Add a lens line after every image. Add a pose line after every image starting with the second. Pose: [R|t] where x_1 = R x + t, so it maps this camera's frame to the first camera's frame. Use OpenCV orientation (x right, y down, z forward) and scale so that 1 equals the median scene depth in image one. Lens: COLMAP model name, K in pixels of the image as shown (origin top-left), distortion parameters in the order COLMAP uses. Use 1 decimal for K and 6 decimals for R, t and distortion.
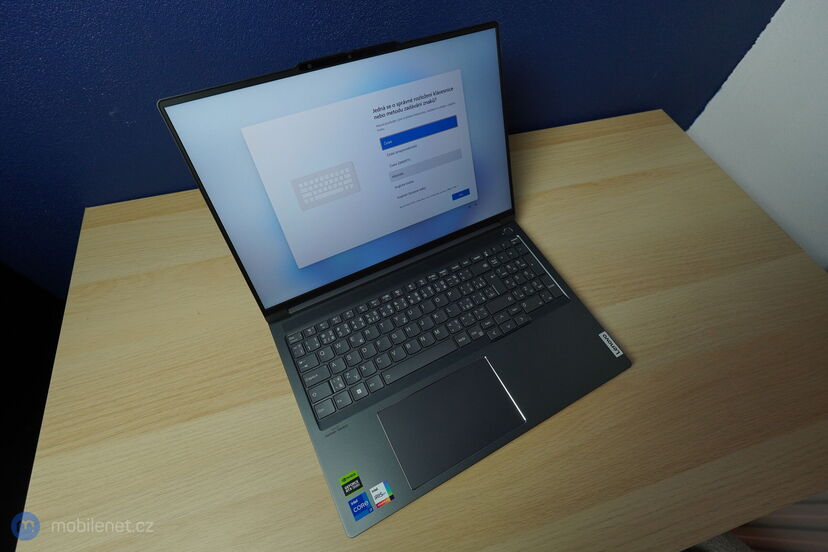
lens RADIAL K [[383.7, 0, 413.6], [0, 383.7, 275.9], [0, 0, 1]] dist [-0.009850, 0.000301]
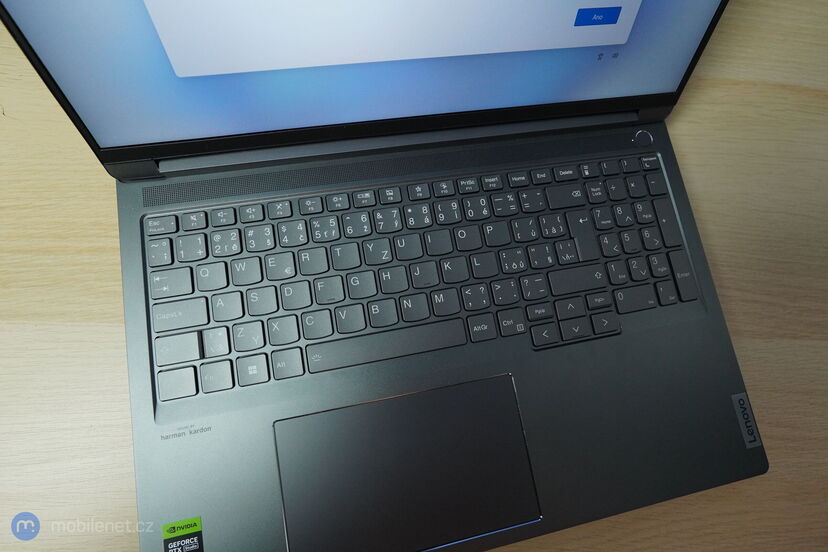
lens RADIAL K [[383.7, 0, 415.9], [0, 383.7, 275.9], [0, 0, 1]] dist [-0.009850, 0.000301]
pose [[0.950726, 0.309789, 0.012269, 0.016145], [-0.296321, 0.896332, 0.329823, -0.035427], [0.091178, -0.317207, 0.943963, 0.505037]]
